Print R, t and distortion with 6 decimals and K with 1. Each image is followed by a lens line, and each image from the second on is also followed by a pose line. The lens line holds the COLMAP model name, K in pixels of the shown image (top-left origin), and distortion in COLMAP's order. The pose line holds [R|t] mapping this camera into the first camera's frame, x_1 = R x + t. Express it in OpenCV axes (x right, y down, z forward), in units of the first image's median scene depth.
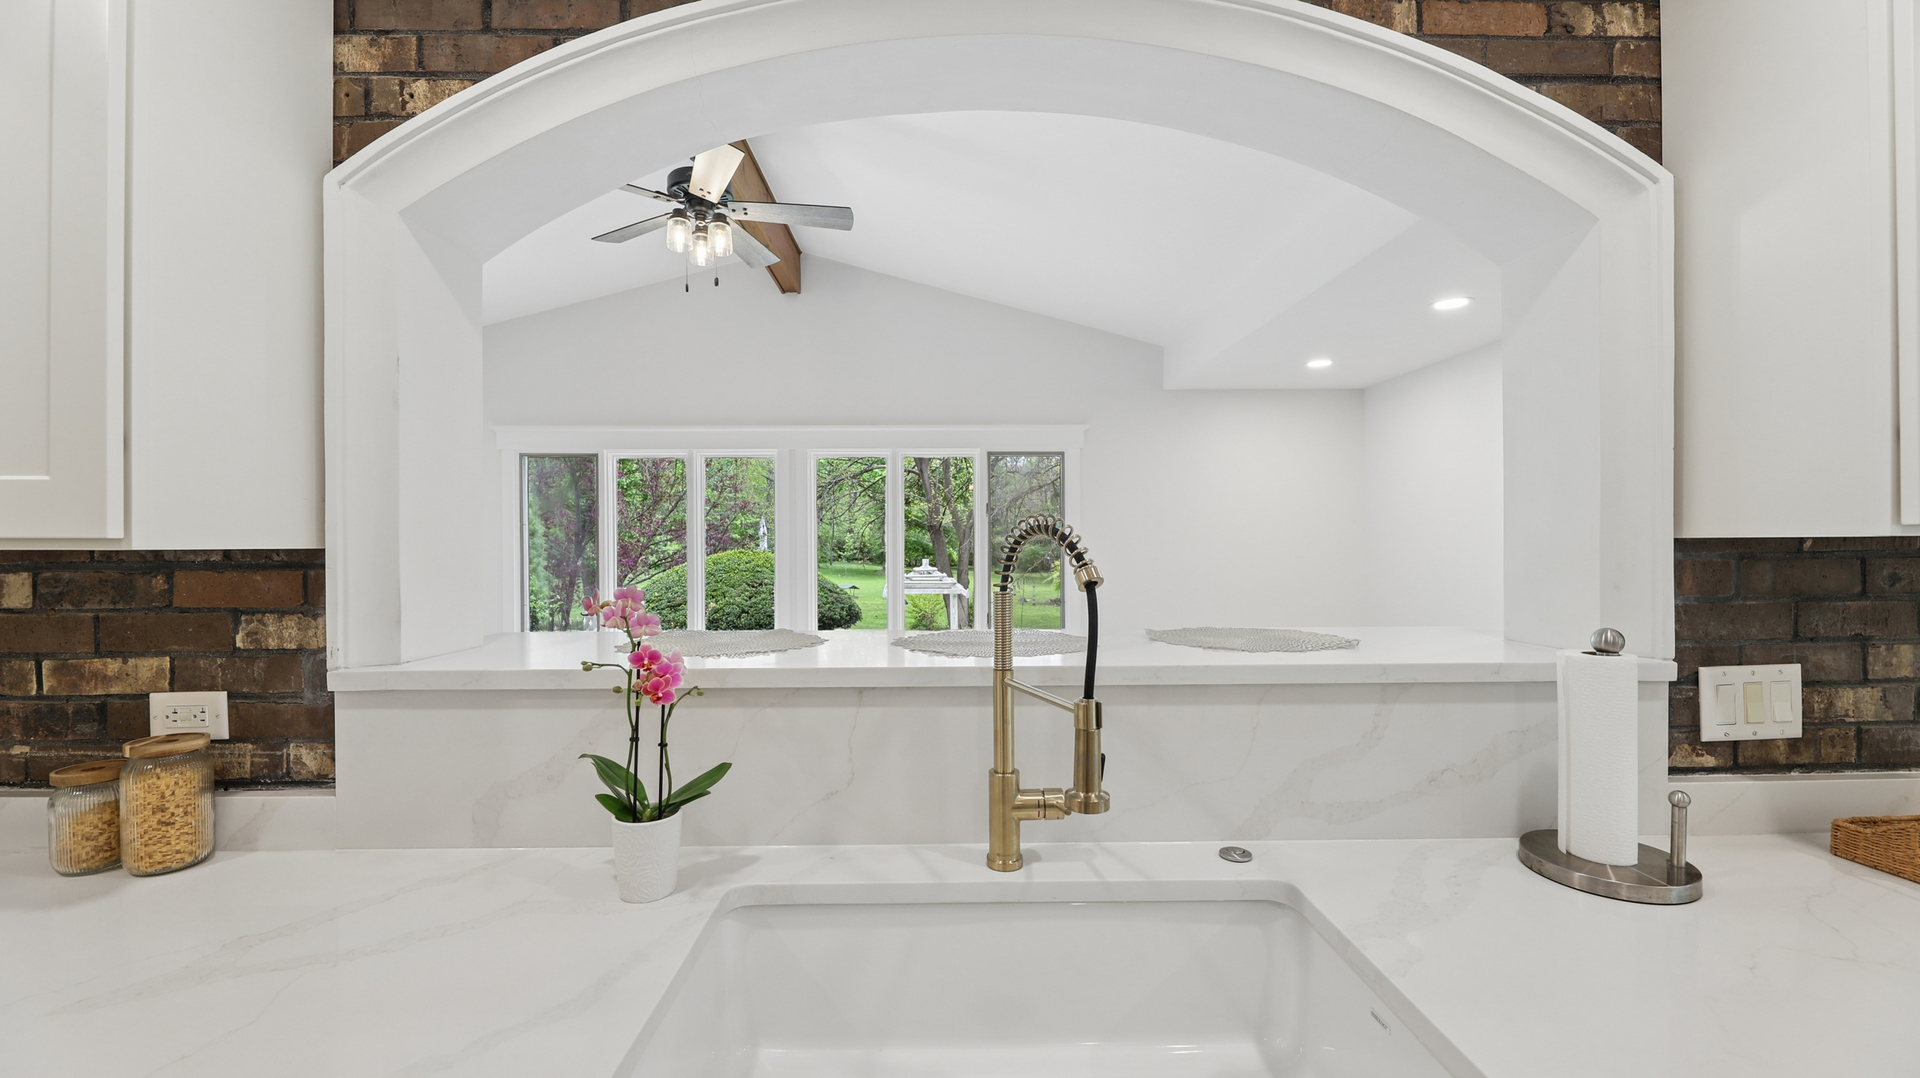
lens RADIAL K [[774.8, 0, 958.9], [0, 774.8, 545.2], [0, 0, 1]] dist [-0.003941, -0.000858]
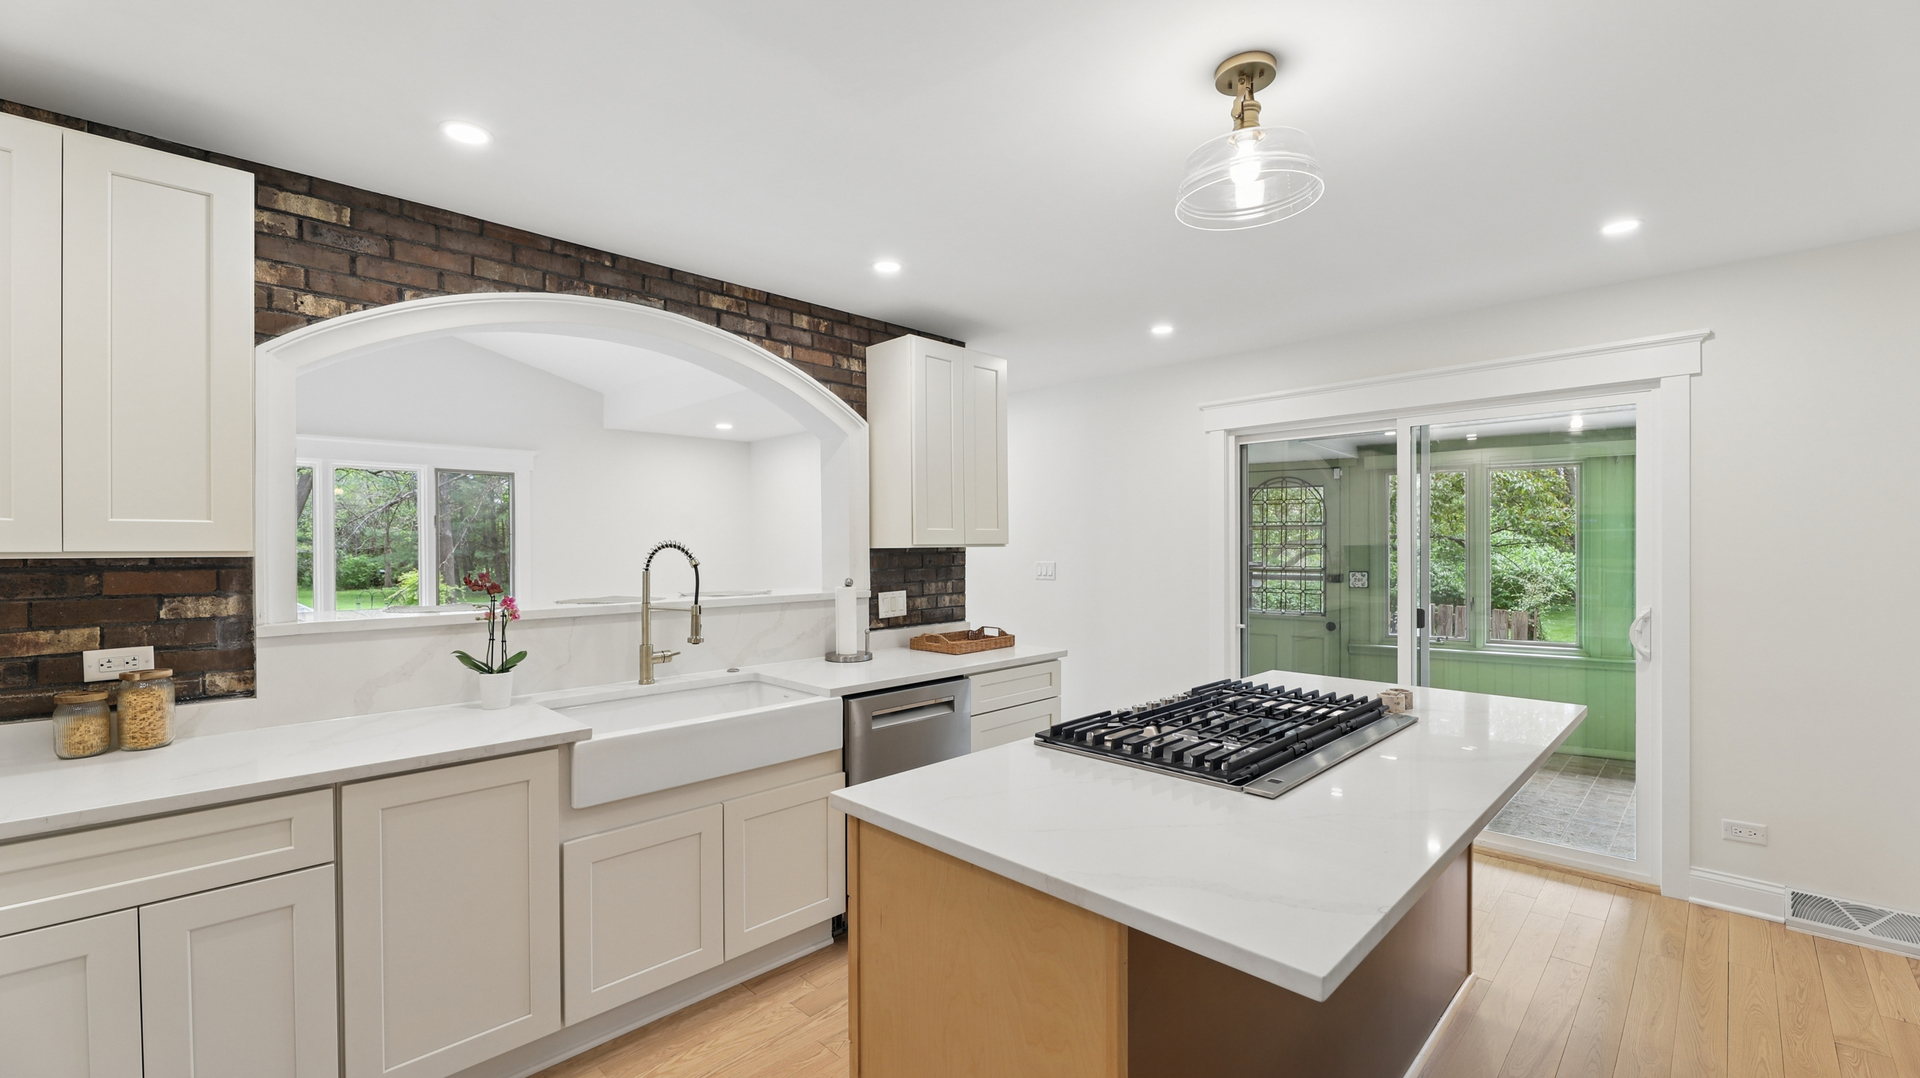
lens RADIAL K [[774.8, 0, 958.2], [0, 774.8, 548.4], [0, 0, 1]] dist [-0.003941, -0.000858]
pose [[0.722518, -0.003144, 0.691345, -0.845654], [0.007457, 0.999967, -0.003245, 0.003362], [-0.691312, 0.007500, 0.722517, -1.330364]]
